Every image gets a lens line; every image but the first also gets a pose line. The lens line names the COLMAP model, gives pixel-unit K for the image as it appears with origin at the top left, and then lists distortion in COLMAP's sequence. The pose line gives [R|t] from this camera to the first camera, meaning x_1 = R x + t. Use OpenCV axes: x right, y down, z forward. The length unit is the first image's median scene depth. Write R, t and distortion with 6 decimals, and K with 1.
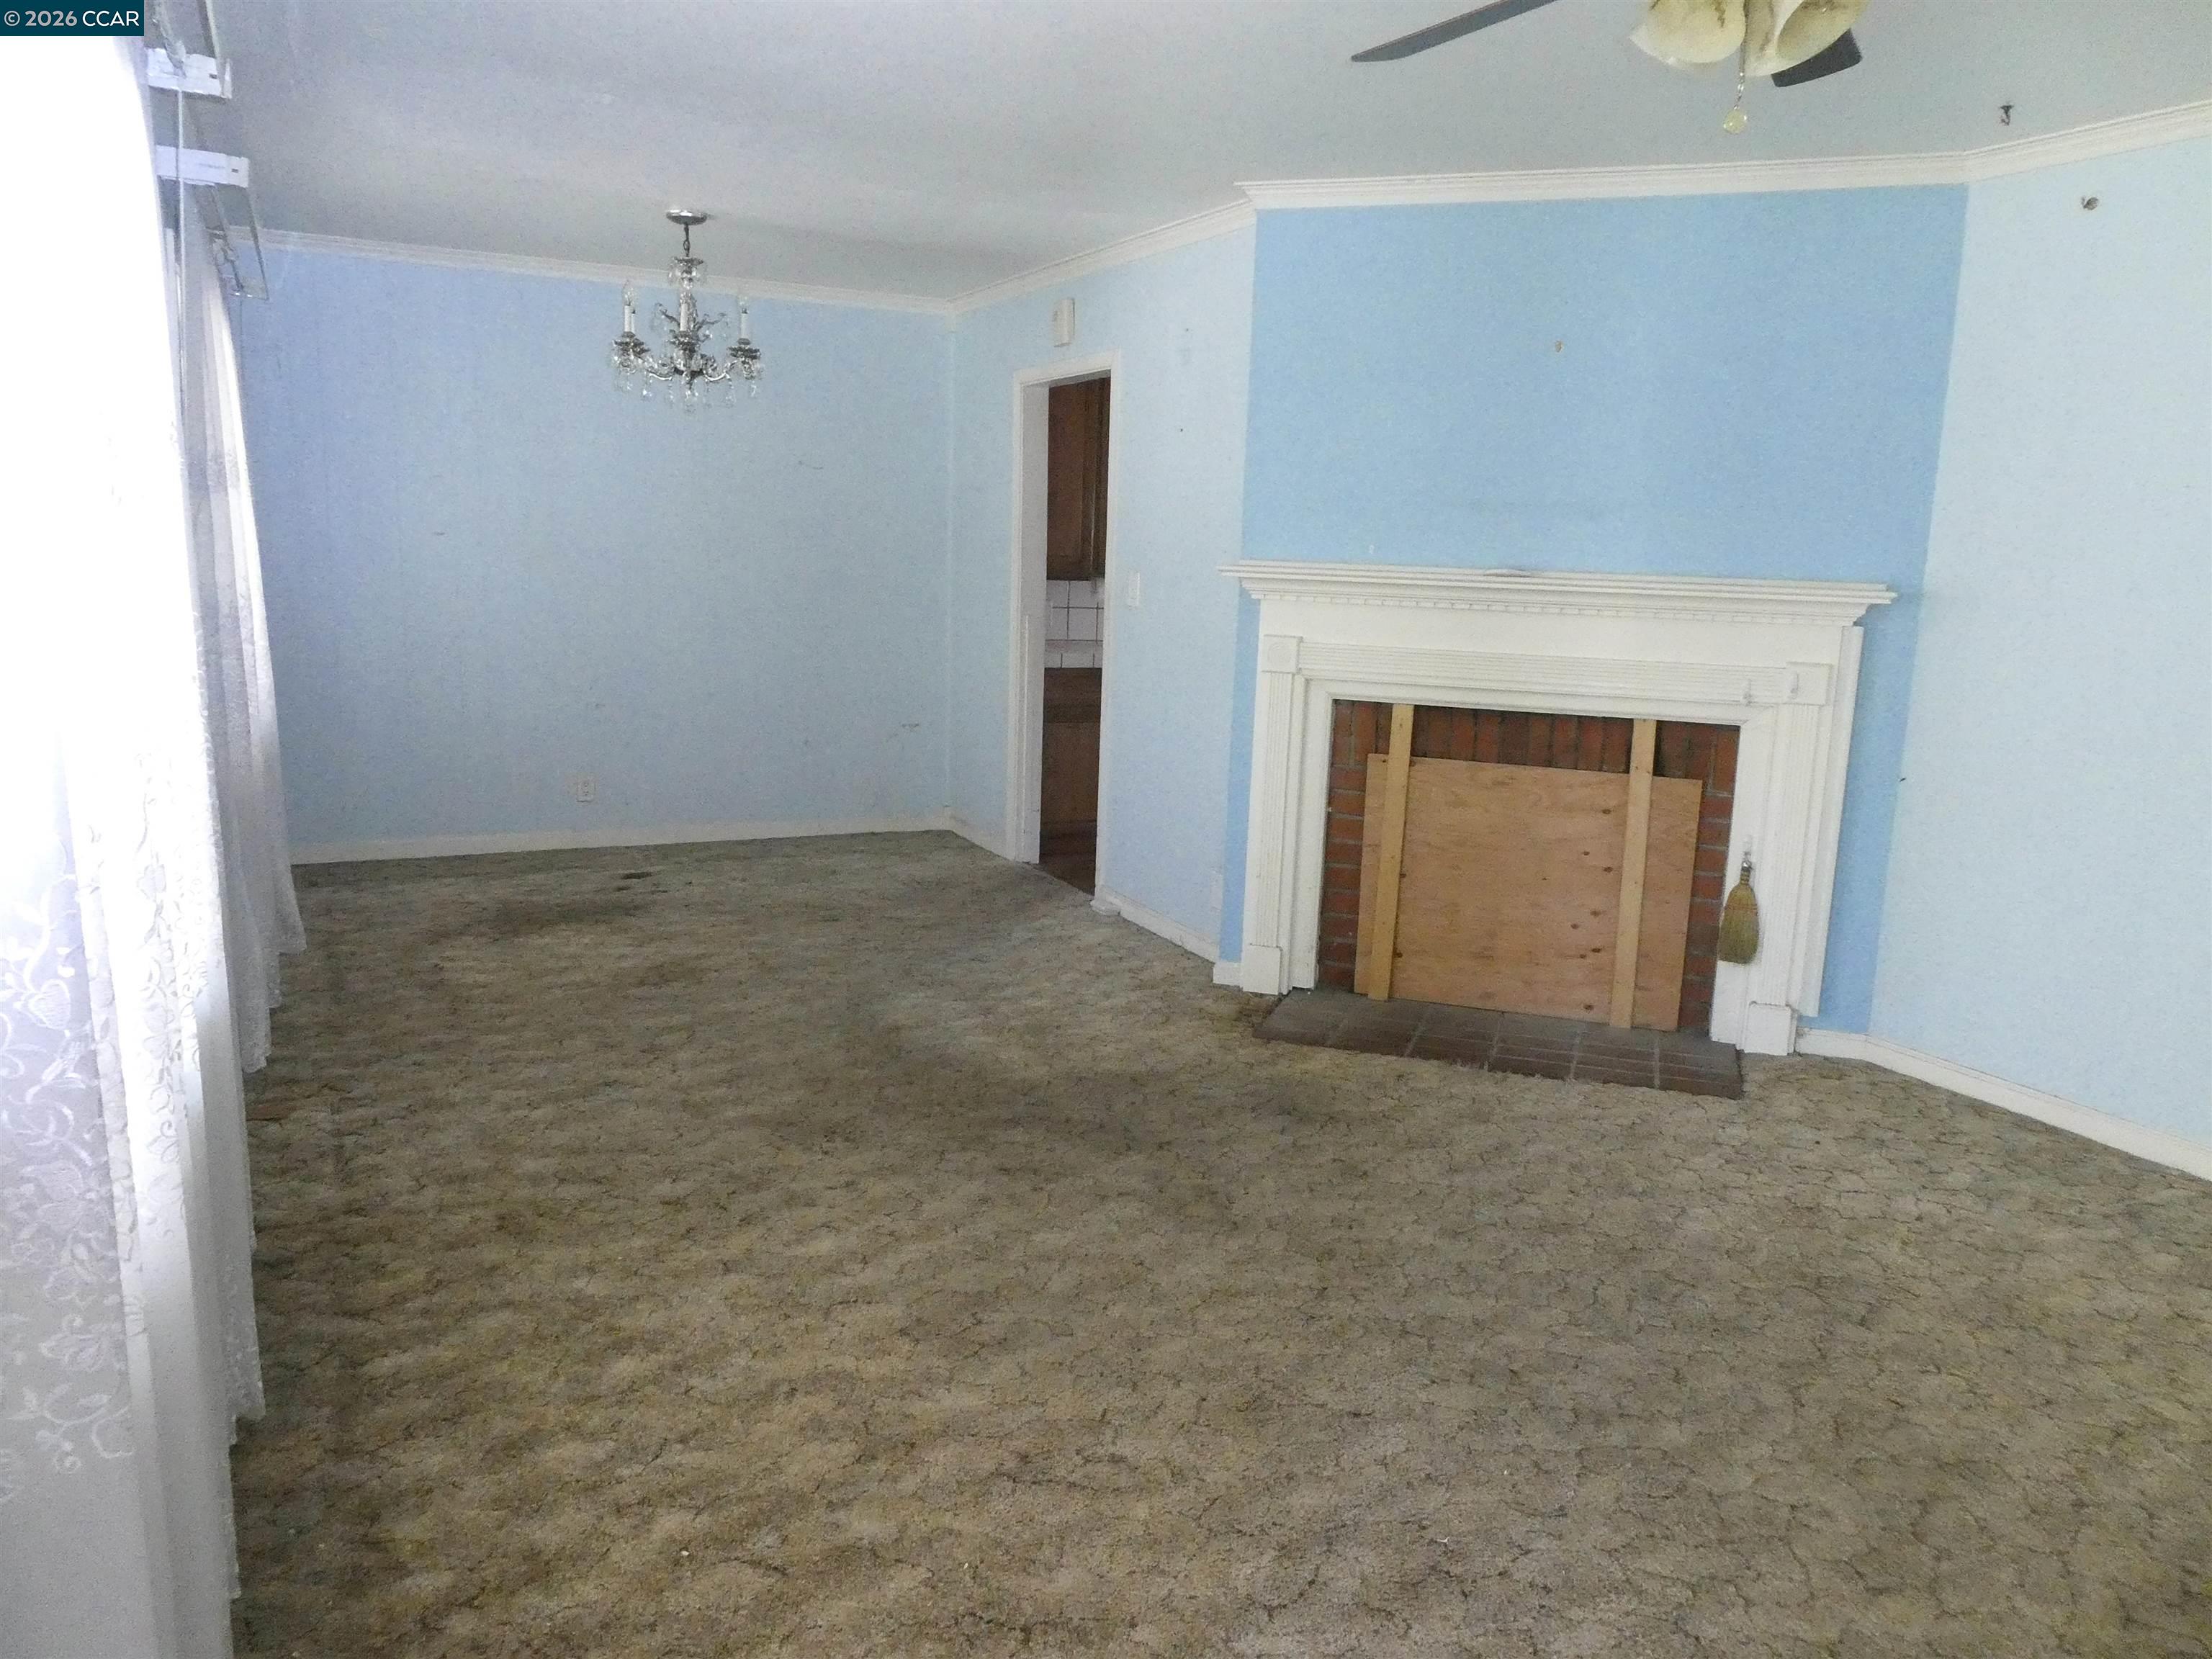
lens RADIAL K [[1556.0, 0, 1106.0], [0, 1556.0, 829.5], [0, 0, 1]] dist [-0.016751, 0.002652]
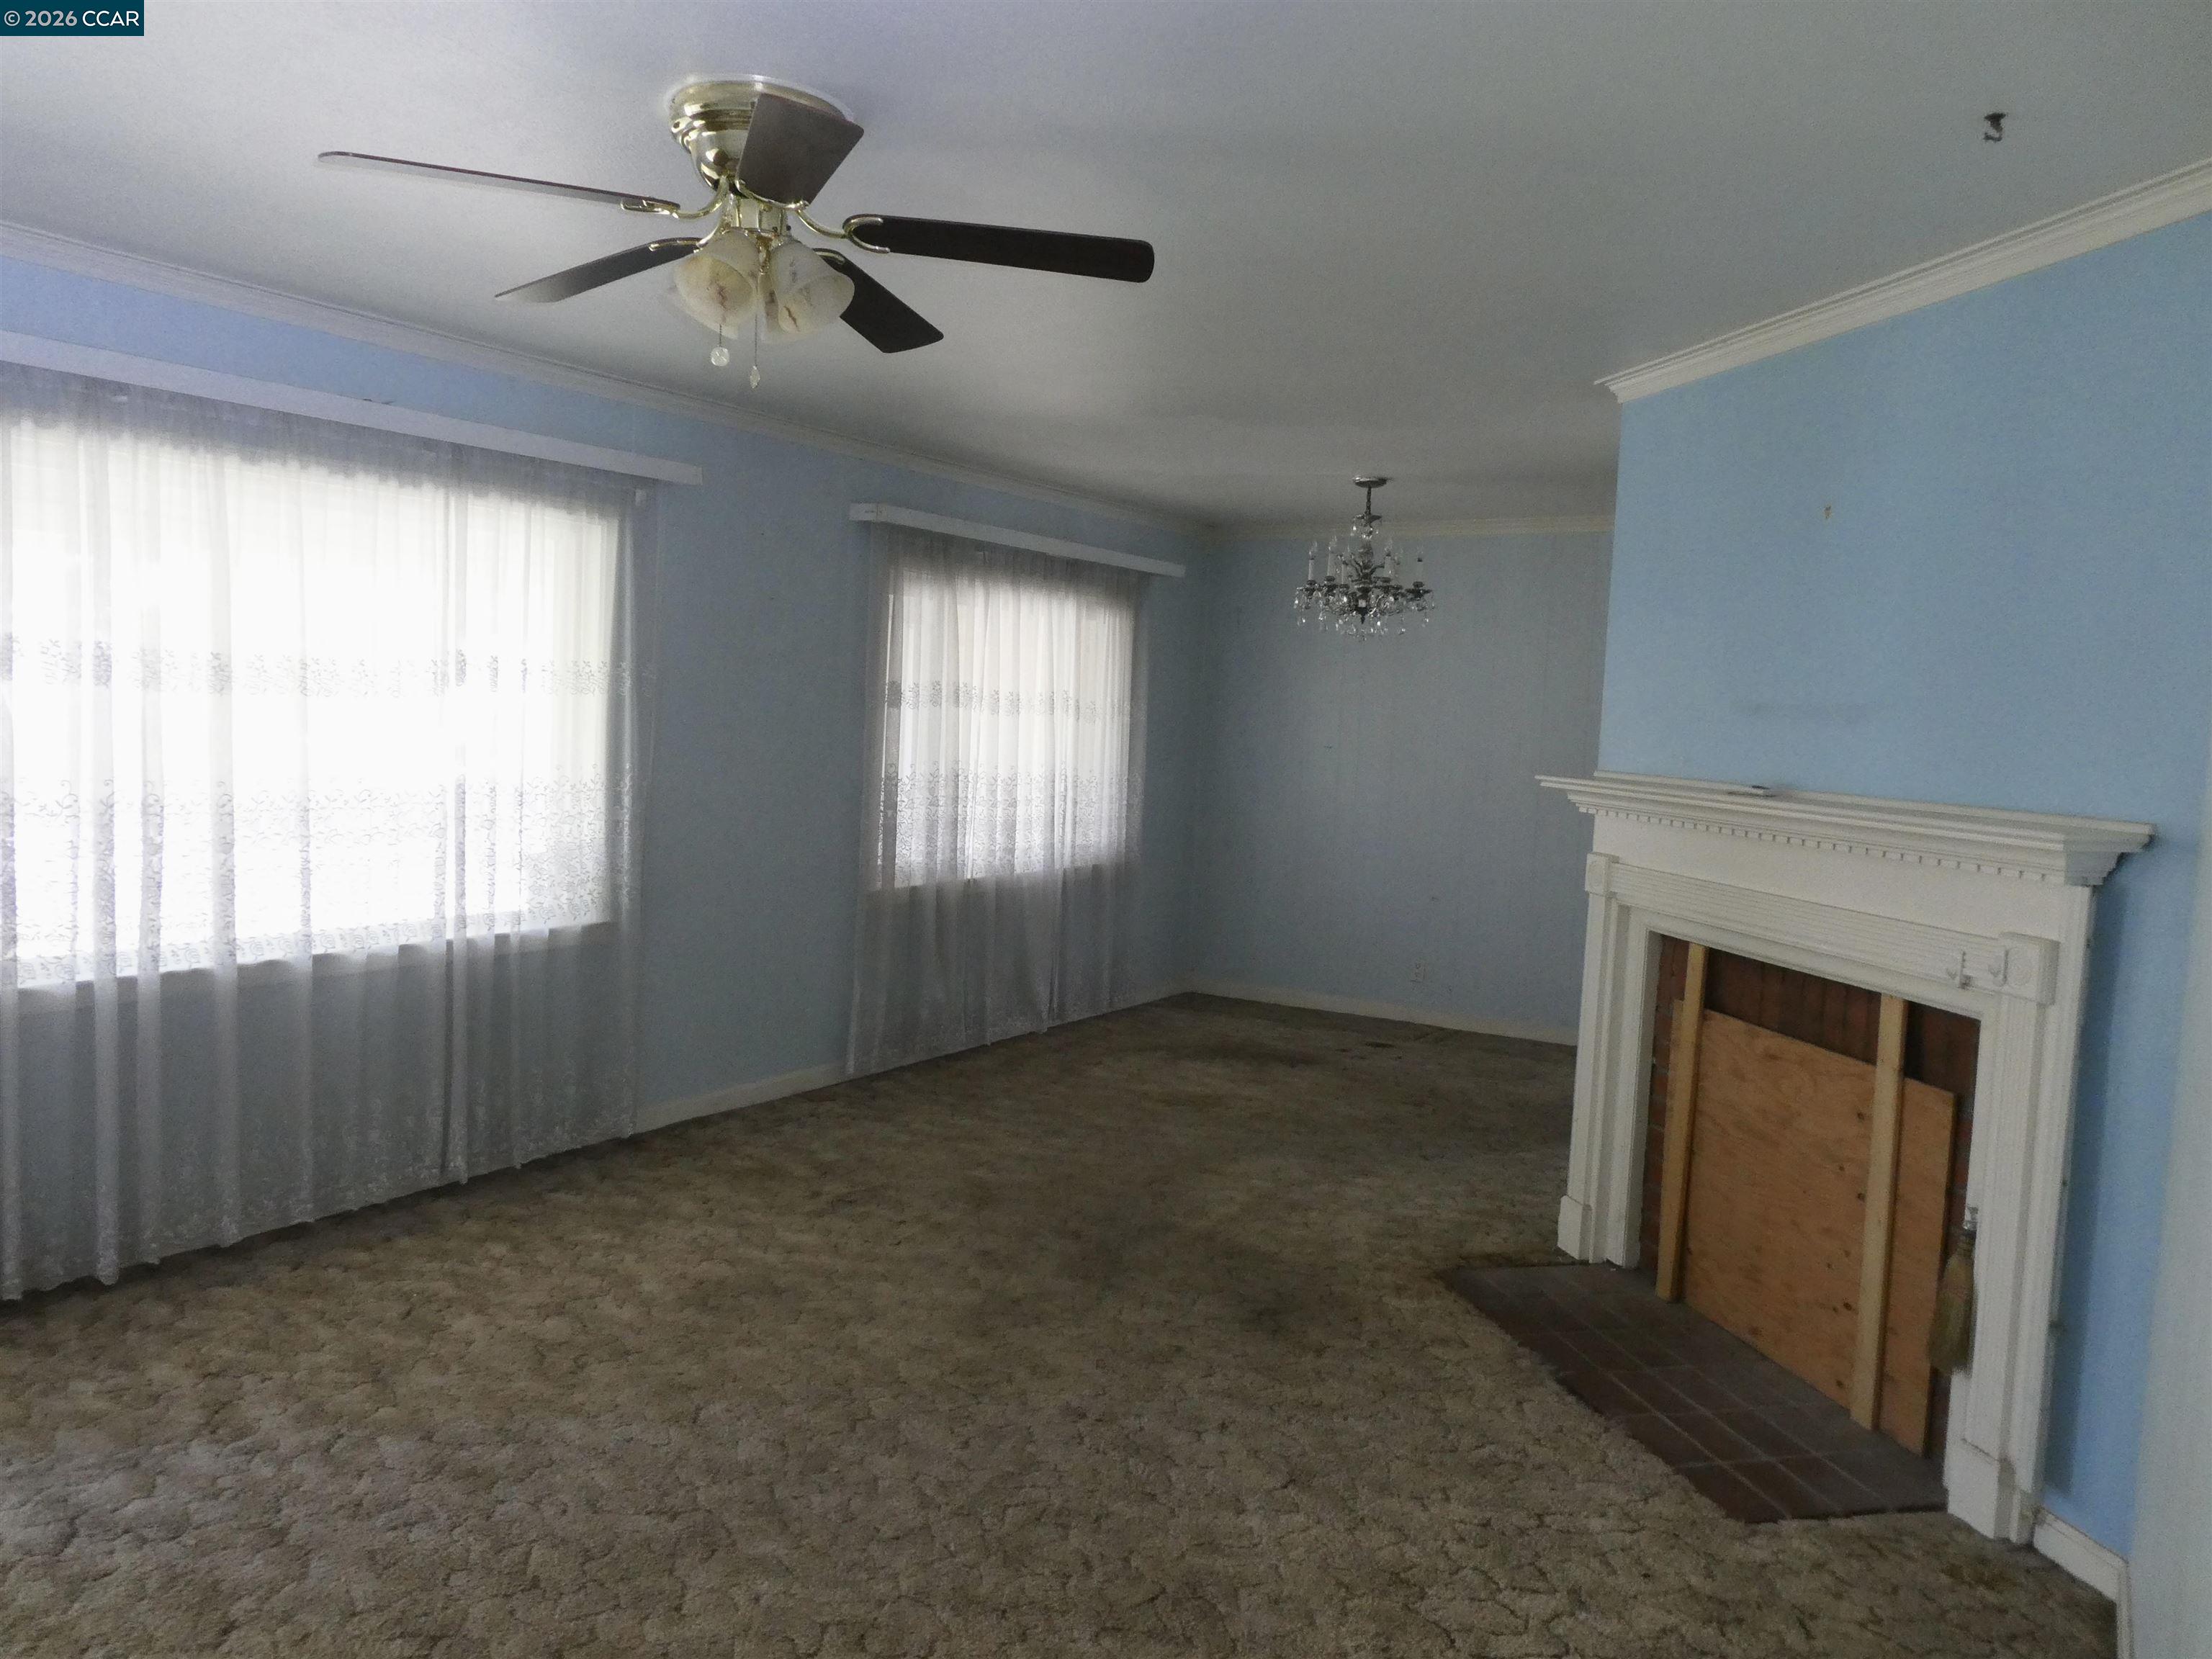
lens RADIAL K [[1534.8, 0, 1106.0], [0, 1534.8, 829.5], [0, 0, 1]] dist [-0.001445, 0.002849]
pose [[0.540917, 0.054622, -0.839300, 0.818249], [-0.177820, 0.982759, -0.050644, -0.049609], [0.822064, 0.176638, 0.541304, 0.322873]]
